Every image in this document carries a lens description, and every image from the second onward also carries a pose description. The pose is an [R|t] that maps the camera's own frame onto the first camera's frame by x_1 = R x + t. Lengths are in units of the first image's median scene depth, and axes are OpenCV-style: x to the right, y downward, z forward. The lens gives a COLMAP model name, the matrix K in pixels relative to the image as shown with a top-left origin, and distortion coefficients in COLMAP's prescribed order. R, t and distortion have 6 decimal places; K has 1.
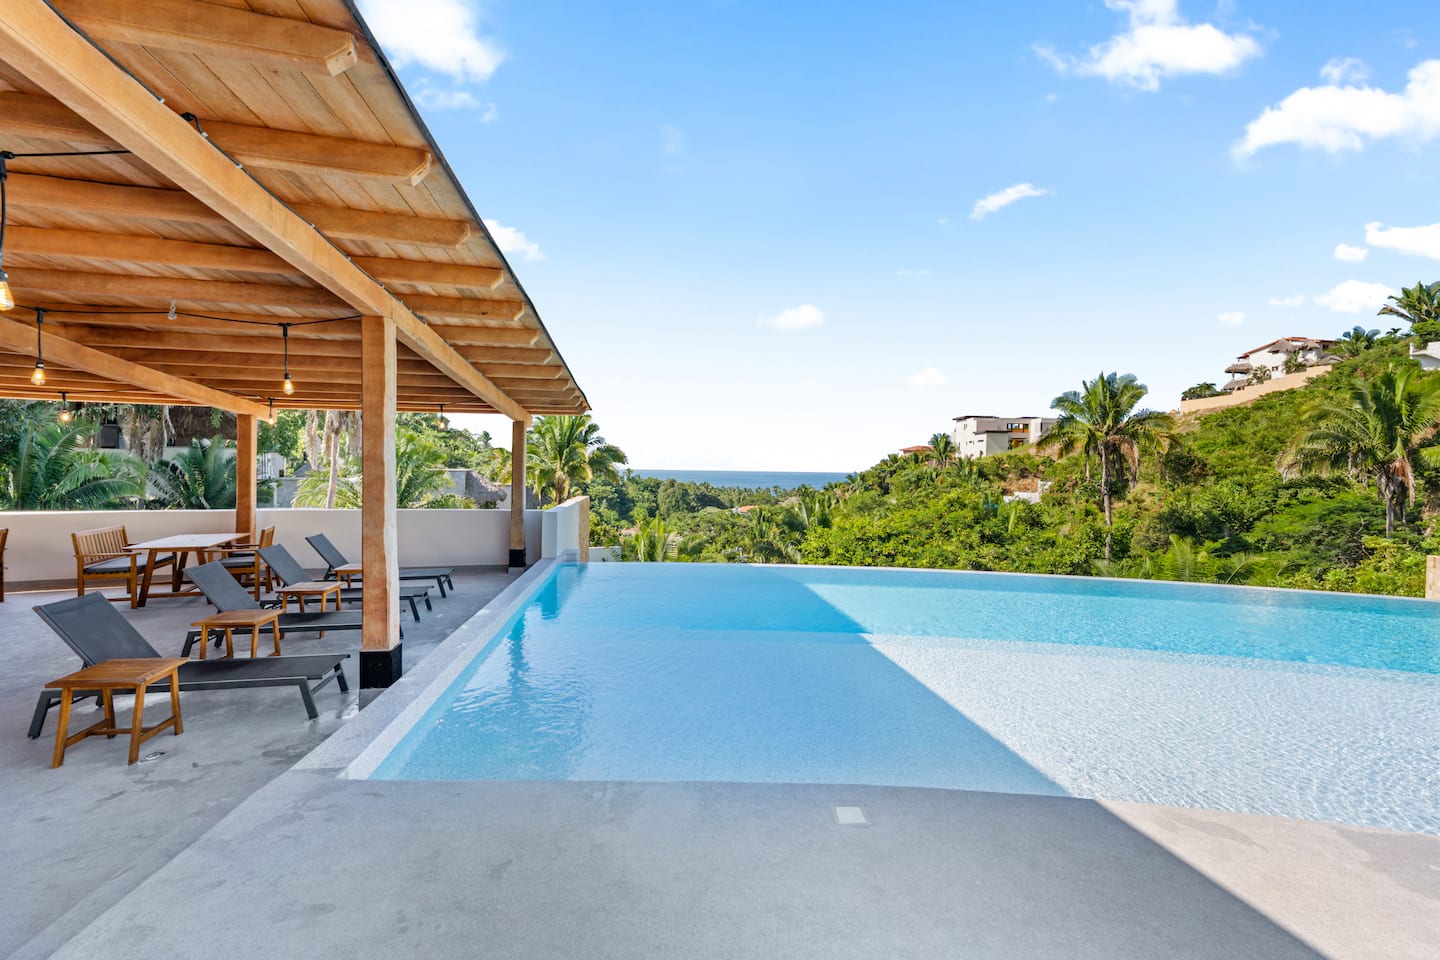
lens RADIAL K [[592.5, 0, 729.7], [0, 592.5, 475.4], [0, 0, 1]] dist [0.000273, -0.000175]
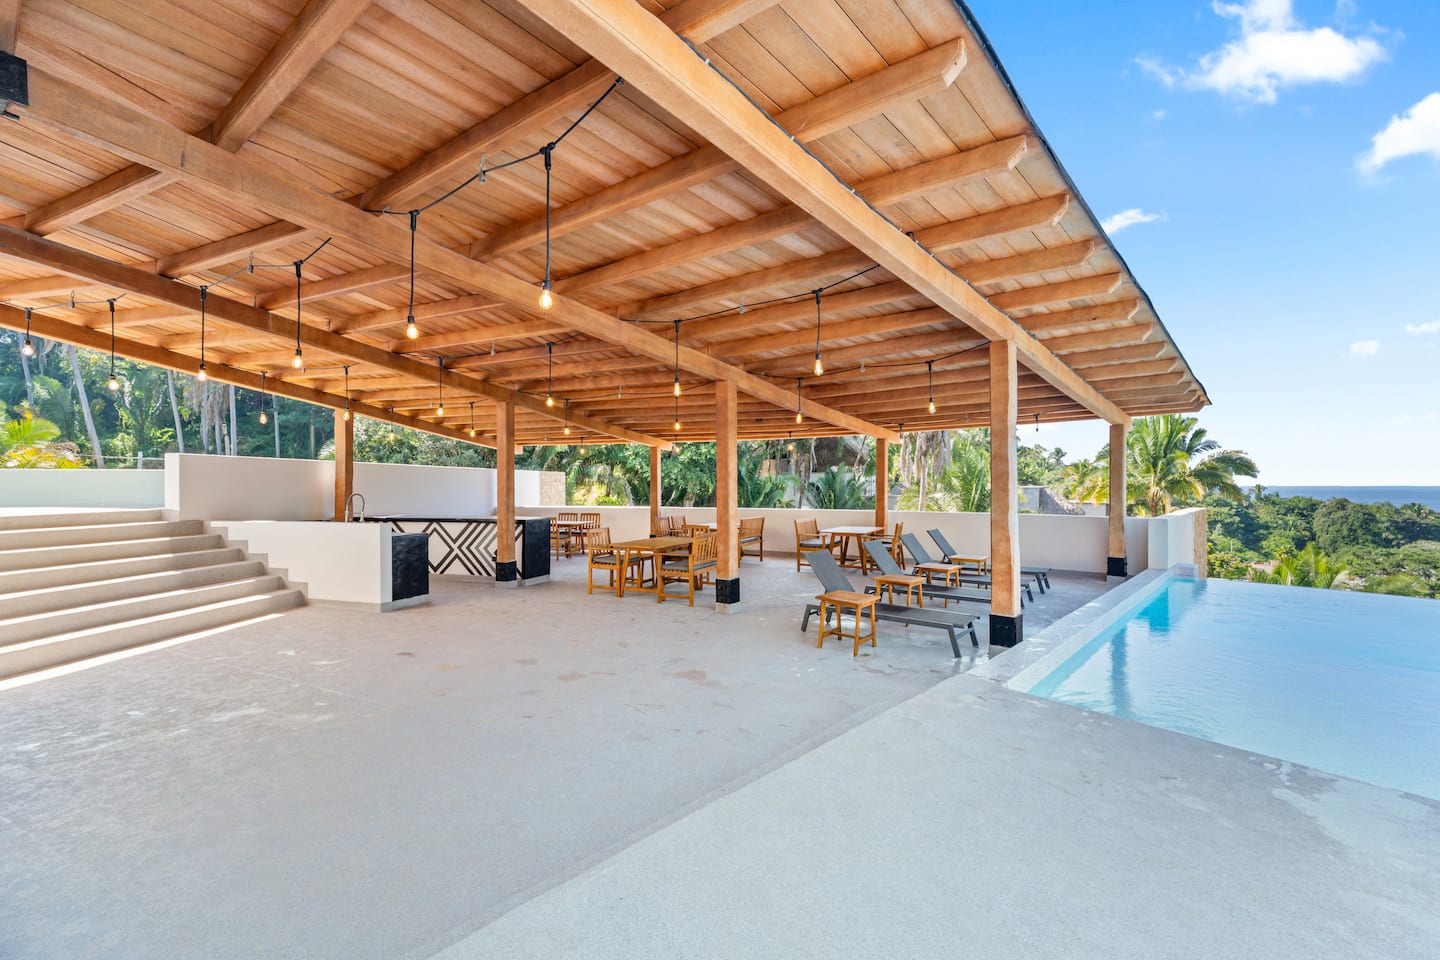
lens RADIAL K [[592.5, 0, 707.1], [0, 592.5, 484.5], [0, 0, 1]] dist [0.000273, -0.000175]
pose [[0.611775, -0.015994, -0.790870, -0.002754], [-0.003642, 0.999728, -0.023035, 0.042876], [0.791023, 0.016973, 0.611551, -0.164393]]
